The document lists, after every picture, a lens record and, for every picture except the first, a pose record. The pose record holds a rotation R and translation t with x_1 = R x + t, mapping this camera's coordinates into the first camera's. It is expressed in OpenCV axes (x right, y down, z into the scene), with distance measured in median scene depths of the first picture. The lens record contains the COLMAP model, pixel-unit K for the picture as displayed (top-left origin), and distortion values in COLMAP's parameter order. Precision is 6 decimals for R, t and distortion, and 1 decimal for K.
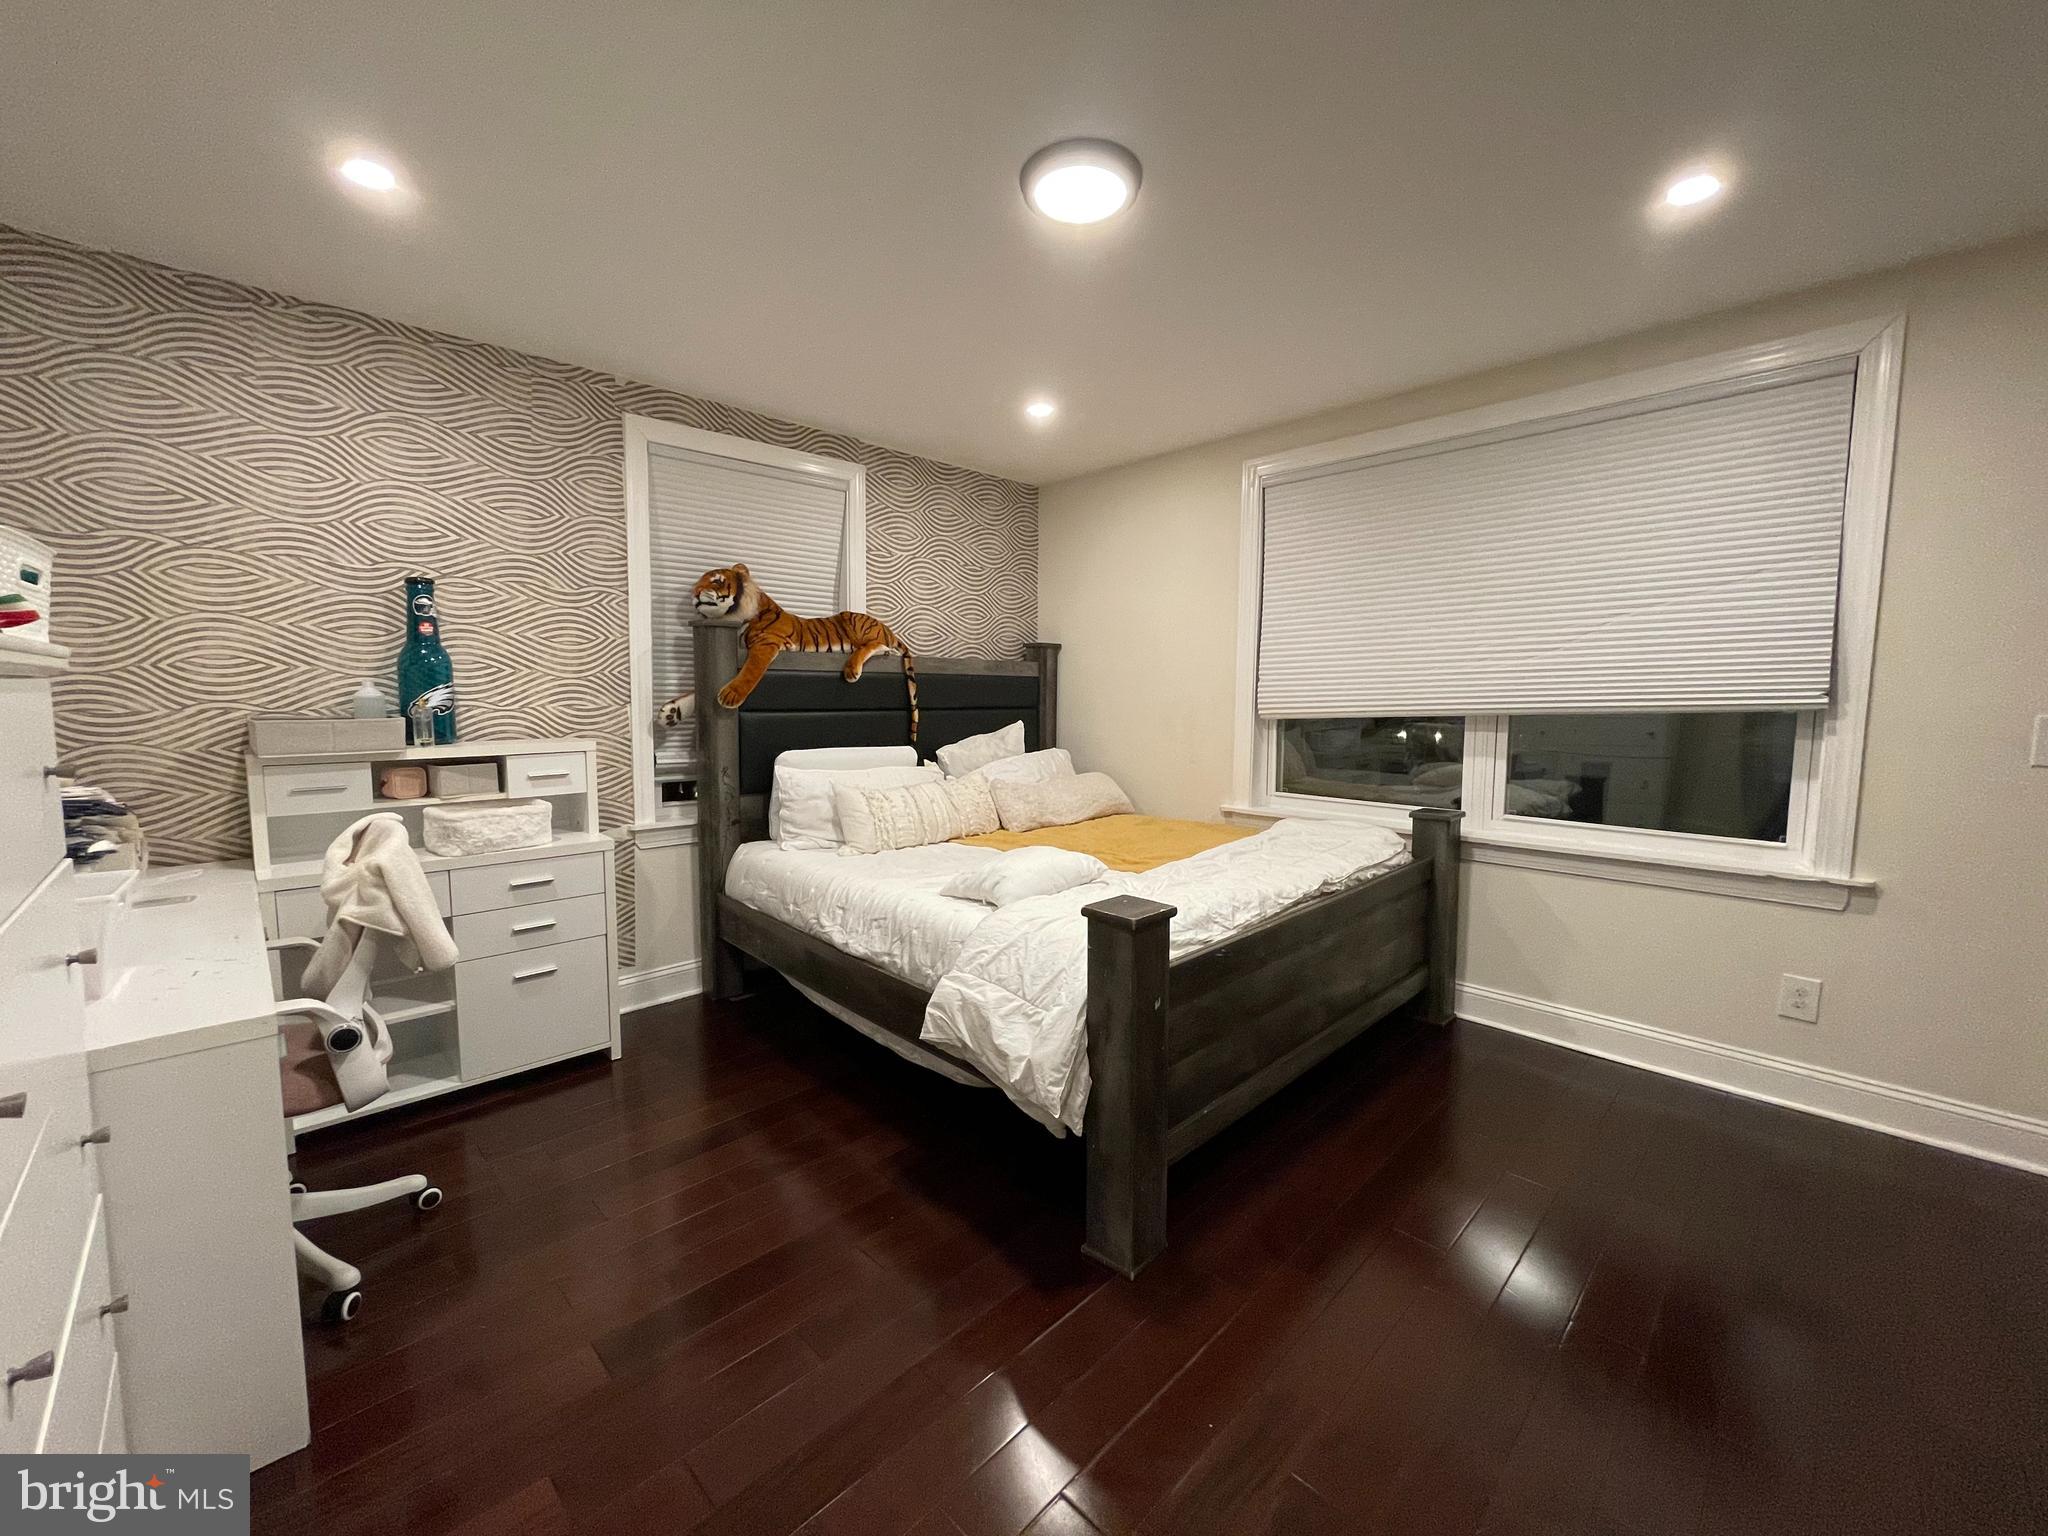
lens RADIAL K [[827.7, 0, 1021.0], [0, 827.7, 765.7], [0, 0, 1]] dist [-0.000480, -0.000226]
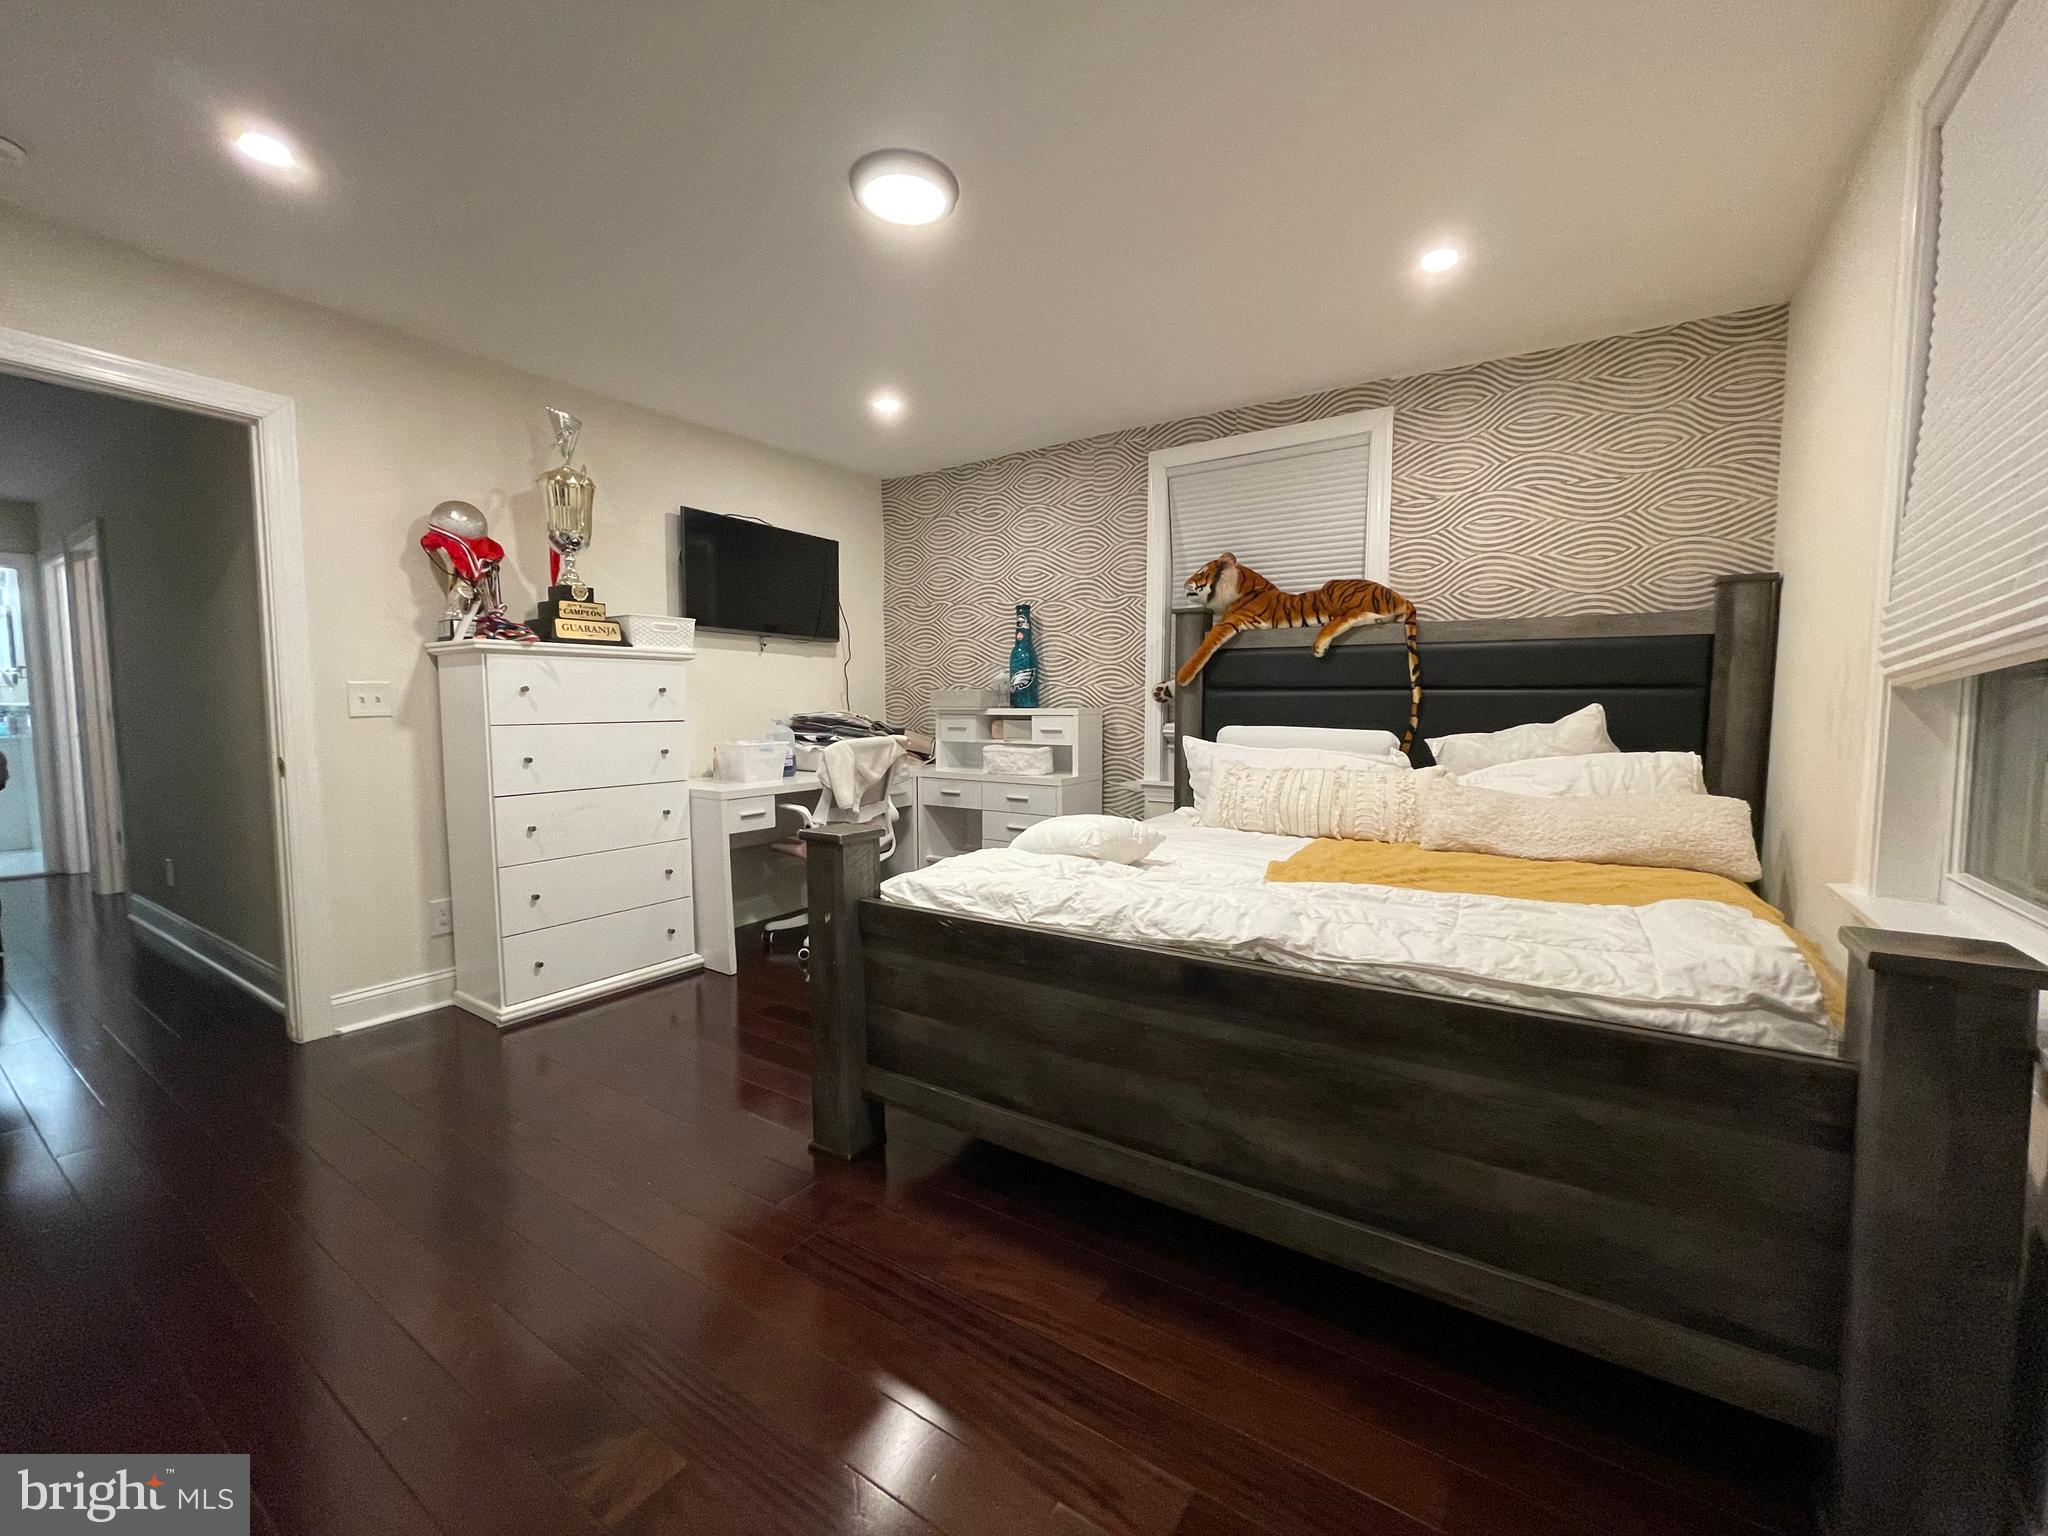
lens RADIAL K [[827.7, 0, 1021.0], [0, 827.7, 765.7], [0, 0, 1]] dist [-0.000480, -0.000226]
pose [[0.203418, 0.078531, -0.975937, 0.656821], [-0.081755, 0.994659, 0.062997, -0.011181], [0.975673, 0.066973, 0.208752, 0.499980]]
